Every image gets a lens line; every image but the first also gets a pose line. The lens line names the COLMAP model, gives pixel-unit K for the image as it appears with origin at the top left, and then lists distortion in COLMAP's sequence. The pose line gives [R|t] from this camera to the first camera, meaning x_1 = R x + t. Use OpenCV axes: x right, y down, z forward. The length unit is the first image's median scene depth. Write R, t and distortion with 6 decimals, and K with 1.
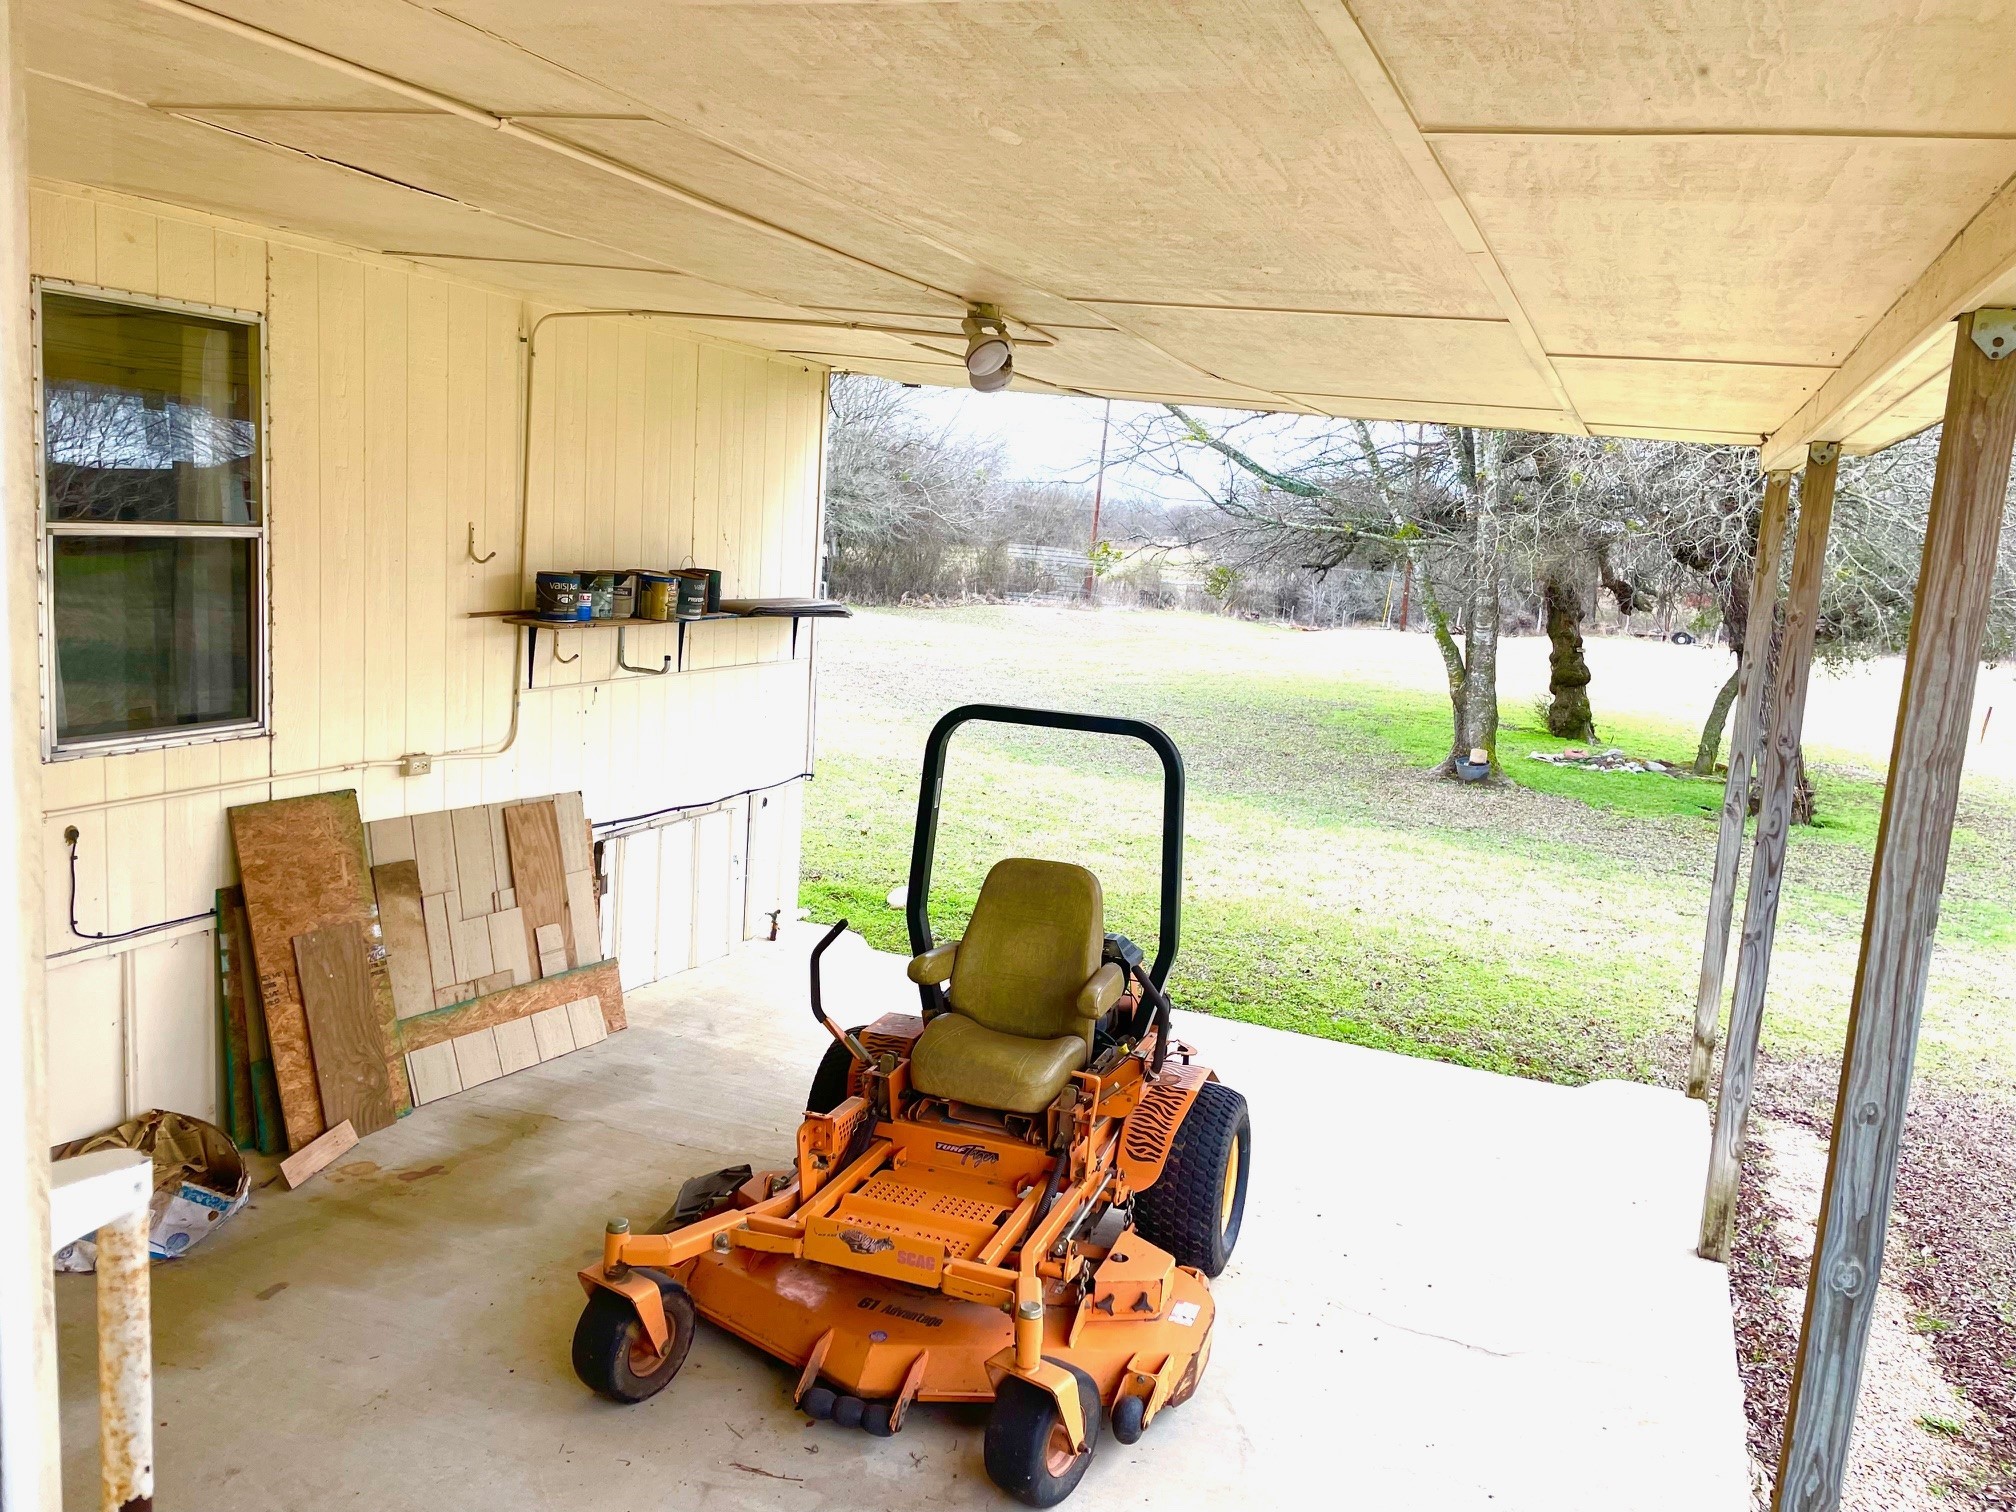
lens RADIAL K [[1506.4, 0, 1000.7], [0, 1506.4, 750.7], [0, 0, 1]] dist [0.033912, 0.000624]
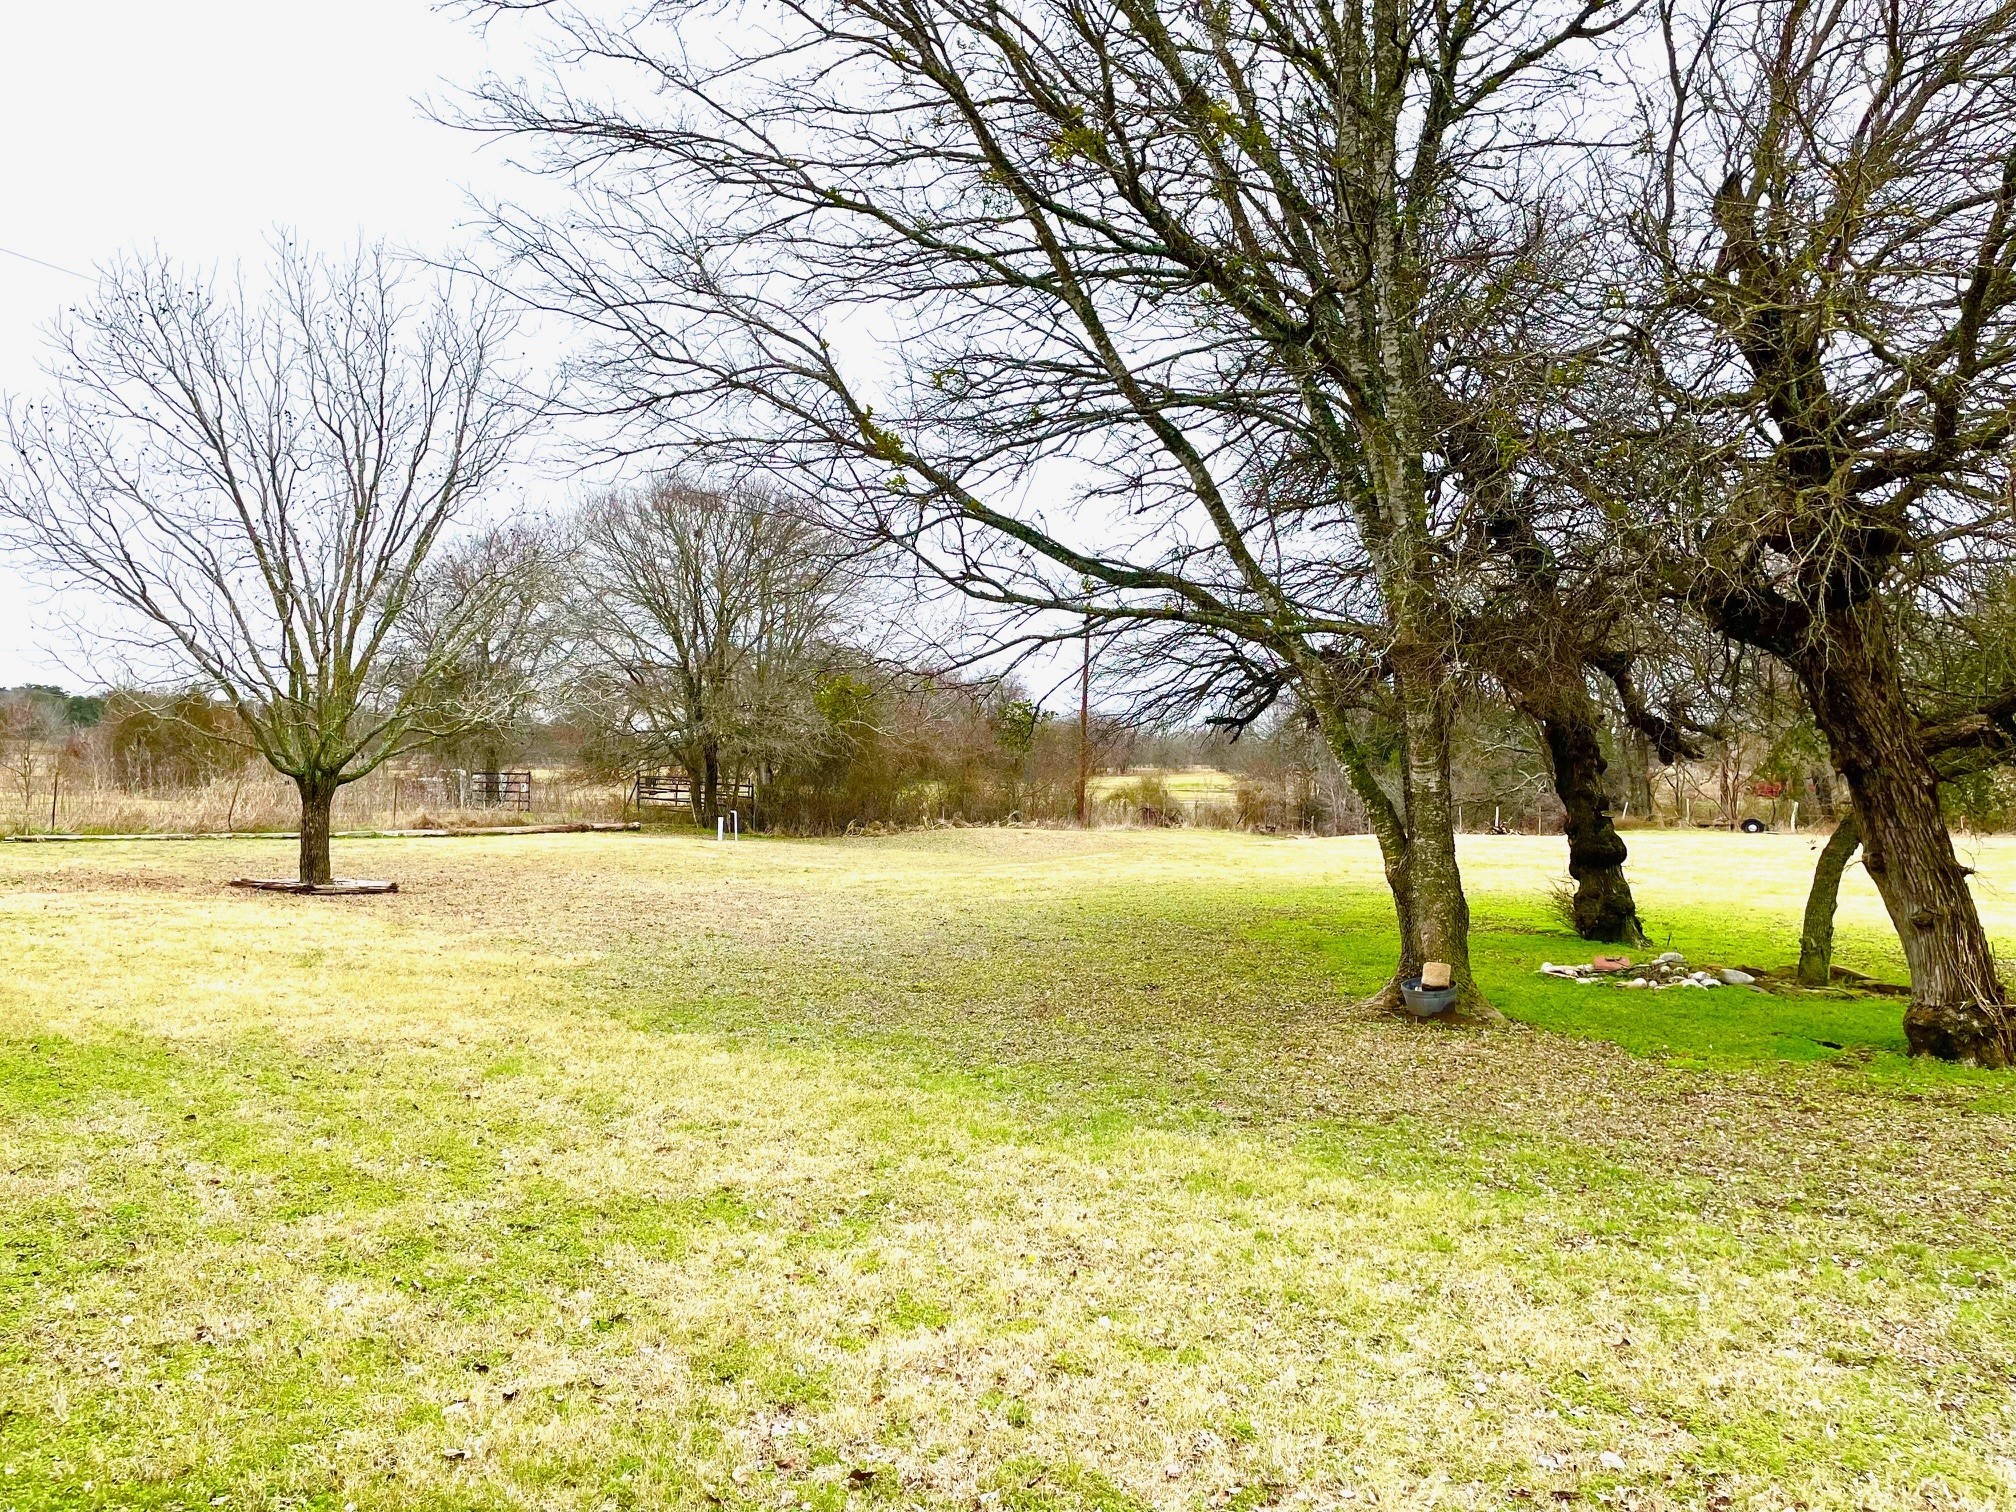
lens RADIAL K [[1506.4, 0, 1014.5], [0, 1506.4, 755.3], [0, 0, 1]] dist [0.033912, 0.000624]
pose [[0.997880, -0.059368, -0.026671, 0.148444], [0.054462, 0.986059, -0.157233, 0.002539], [0.035634, 0.155447, 0.987201, 0.337458]]
